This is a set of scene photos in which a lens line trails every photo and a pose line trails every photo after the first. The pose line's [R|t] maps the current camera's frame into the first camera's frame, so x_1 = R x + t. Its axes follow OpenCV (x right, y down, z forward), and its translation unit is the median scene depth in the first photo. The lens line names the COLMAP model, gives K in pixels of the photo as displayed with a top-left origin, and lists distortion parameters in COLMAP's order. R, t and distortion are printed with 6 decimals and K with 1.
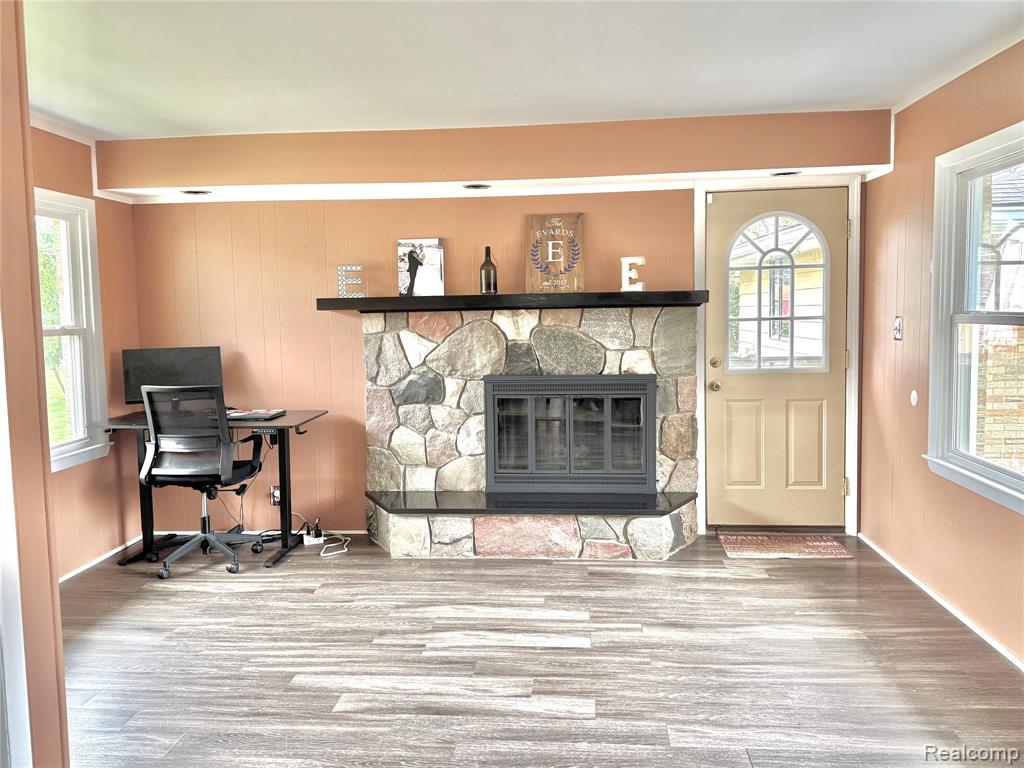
lens RADIAL K [[804.2, 0, 511.1], [0, 804.2, 375.0], [0, 0, 1]] dist [0.184094, -0.352952]
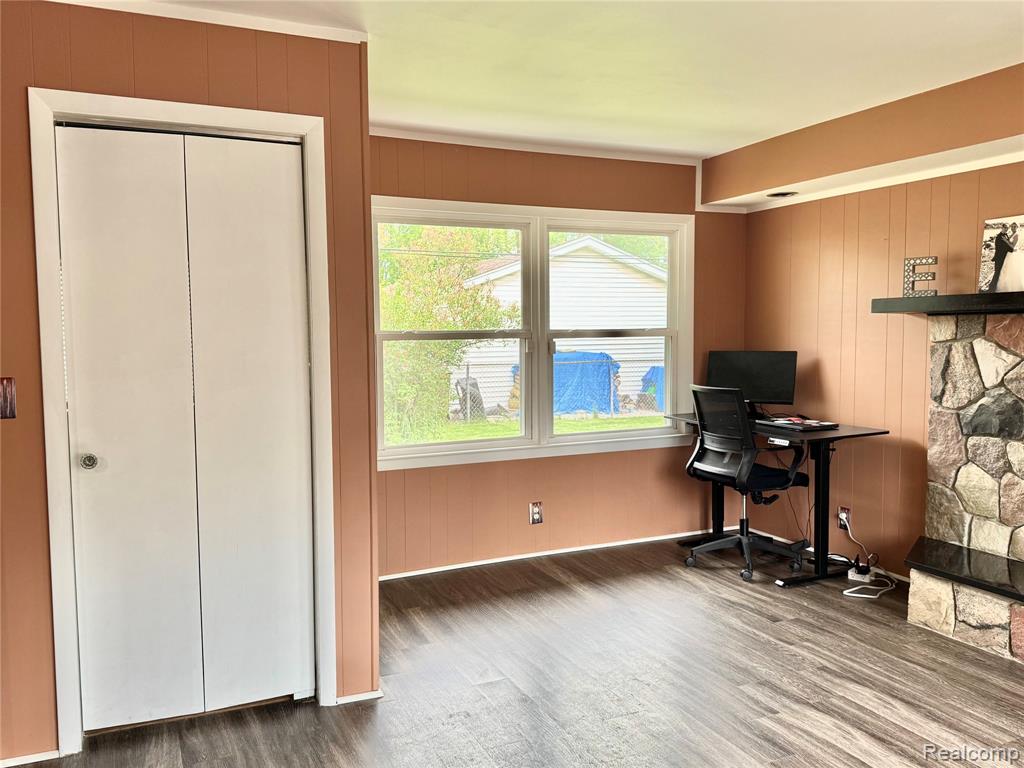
lens RADIAL K [[822.2, 0, 515.3], [0, 822.2, 378.7], [0, 0, 1]] dist [0.069490, -0.083281]
pose [[0.500503, 0.067510, -0.863098, 0.343877], [-0.067795, 0.996950, 0.038666, -0.018856], [0.863076, 0.039161, 0.503554, 0.236533]]
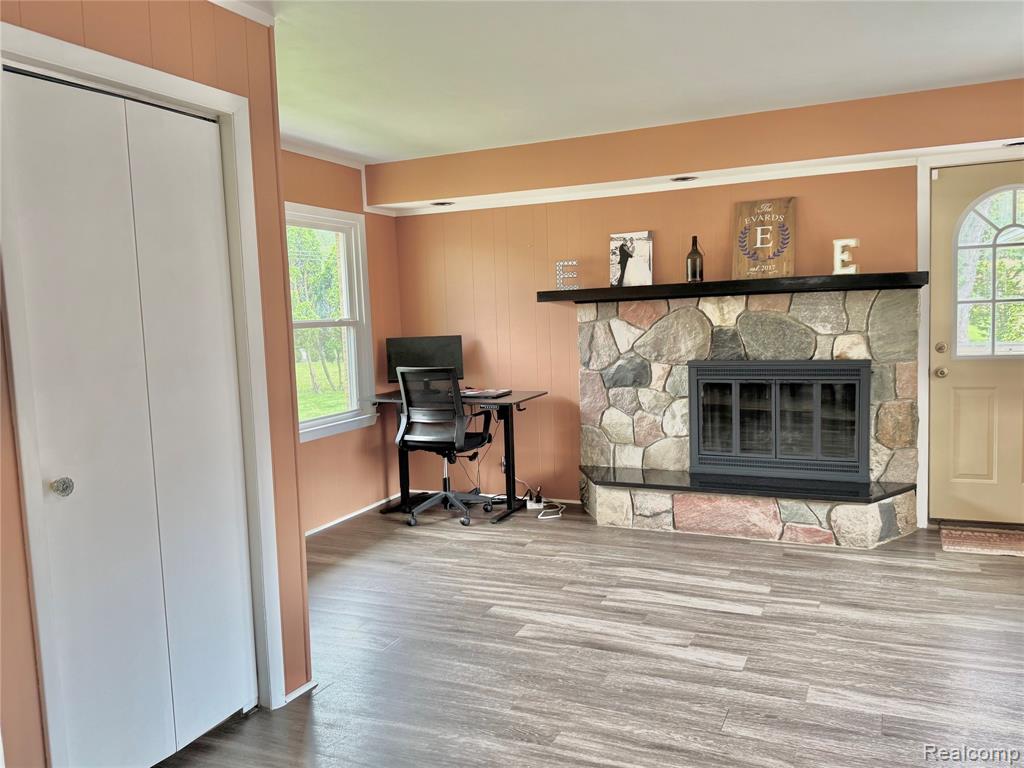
lens RADIAL K [[803.6, 0, 512.0], [0, 803.6, 384.0], [0, 0, 1]] dist [0.188996, -0.360962]
pose [[0.943481, 0.013903, -0.331134, 0.101504], [-0.007873, 0.999778, 0.019545, 0.012615], [0.331332, -0.015834, 0.943381, -0.069000]]
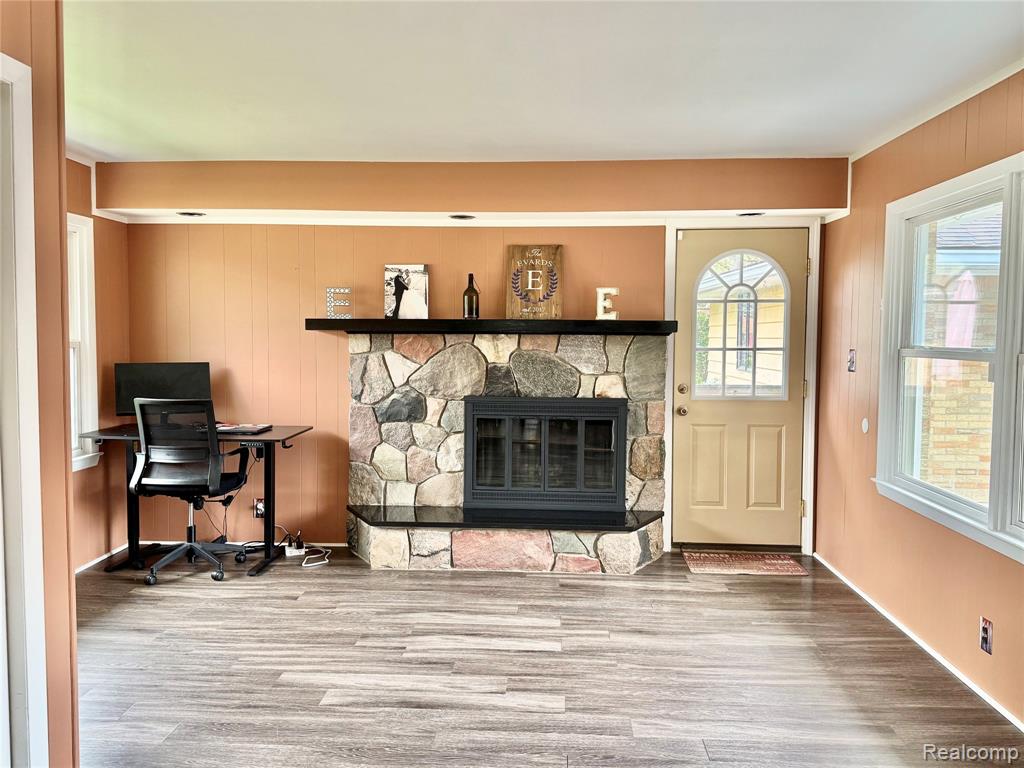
lens RADIAL K [[803.6, 0, 512.0], [0, 803.6, 384.0], [0, 0, 1]] dist [0.188996, -0.360962]
pose [[0.999120, 0.023489, 0.034736, -0.008915], [-0.022750, 0.999509, -0.021538, 0.006377], [-0.035225, 0.020729, 0.999164, -0.051375]]
